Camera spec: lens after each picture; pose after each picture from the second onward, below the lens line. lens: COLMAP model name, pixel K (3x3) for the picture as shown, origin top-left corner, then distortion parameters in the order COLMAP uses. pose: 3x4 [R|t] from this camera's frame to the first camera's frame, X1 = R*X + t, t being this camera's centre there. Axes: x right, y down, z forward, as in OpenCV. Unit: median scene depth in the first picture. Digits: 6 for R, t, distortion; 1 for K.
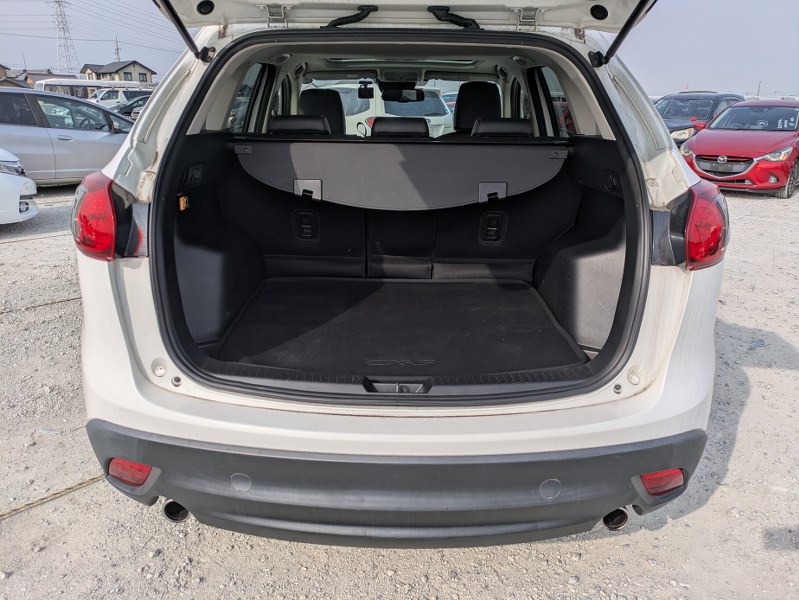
lens RADIAL K [[594.7, 0, 399.5], [0, 594.7, 300.0], [0, 0, 1]] dist [0.029730, -0.001845]
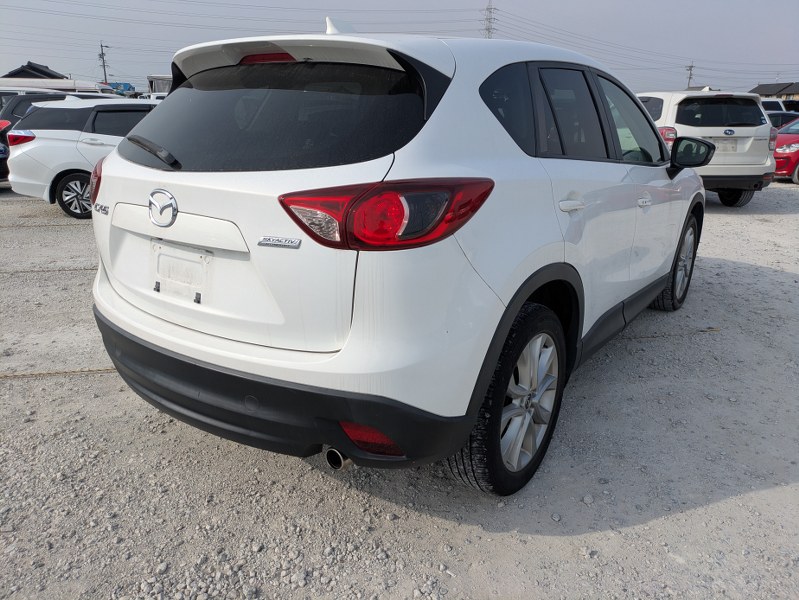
lens RADIAL K [[607.1, 0, 399.5], [0, 607.1, 300.0], [0, 0, 1]] dist [0.030913, -0.000597]
pose [[0.817538, 0.166381, -0.551316, 0.804325], [-0.179365, 0.983301, 0.030771, -0.003429], [0.547229, 0.073731, 0.833729, 0.036377]]
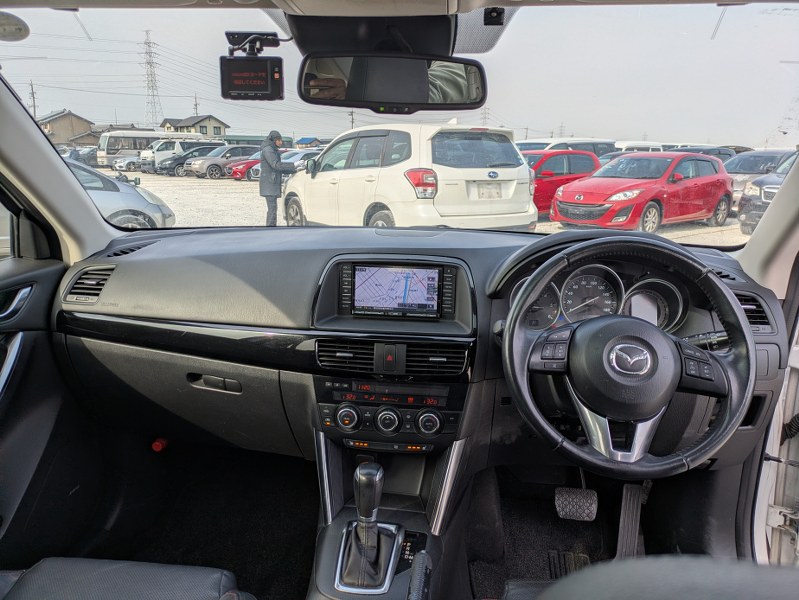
lens RADIAL K [[593.2, 0, 408.1], [0, 593.2, 299.2], [0, 0, 1]] dist [0.033114, -0.004340]
pose [[0.995443, 0.022613, -0.092642, 0.055356], [-0.029964, 0.996445, -0.078742, -0.424521], [0.090532, 0.081159, 0.992581, 1.364854]]
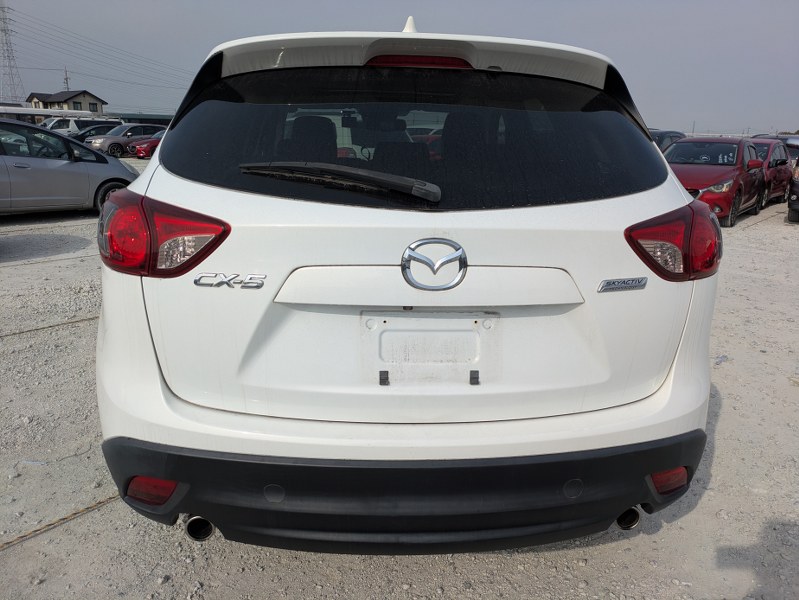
lens RADIAL K [[593.2, 0, 408.1], [0, 593.2, 299.2], [0, 0, 1]] dist [0.033114, -0.004340]
pose [[0.996396, -0.011616, 0.084021, -0.080944], [0.015984, 0.998545, -0.051502, 0.022018], [-0.083301, 0.052659, 0.995132, -0.024286]]
